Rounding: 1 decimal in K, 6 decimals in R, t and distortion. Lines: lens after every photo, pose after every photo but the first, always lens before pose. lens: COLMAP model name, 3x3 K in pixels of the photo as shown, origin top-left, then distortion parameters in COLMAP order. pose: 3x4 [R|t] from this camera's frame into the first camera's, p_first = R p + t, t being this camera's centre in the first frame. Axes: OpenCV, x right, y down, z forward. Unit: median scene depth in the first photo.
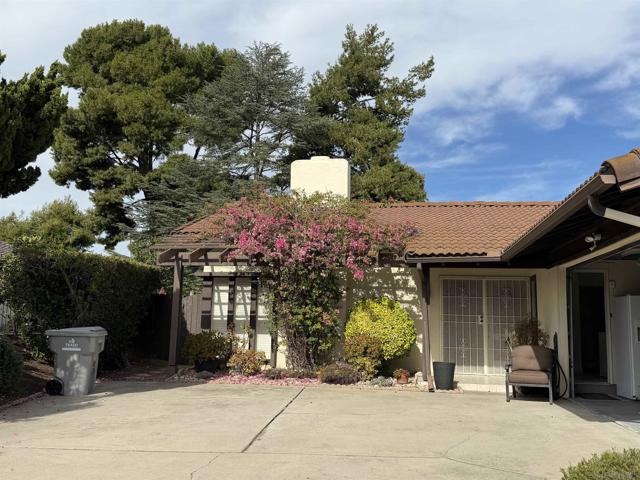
lens RADIAL K [[582.6, 0, 320.8], [0, 582.6, 255.9], [0, 0, 1]] dist [0.215592, -0.577832]
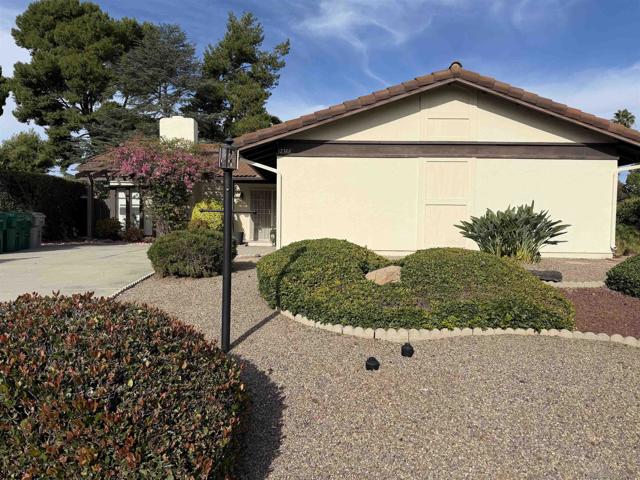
lens RADIAL K [[438.9, 0, 319.1], [0, 438.9, 243.1], [0, 0, 1]] dist [0.060432, -0.079108]
pose [[0.988520, -0.016930, 0.150136, 0.085263], [-0.005619, 0.988896, 0.148504, 0.000540], [-0.150983, -0.147643, 0.977448, -0.151073]]
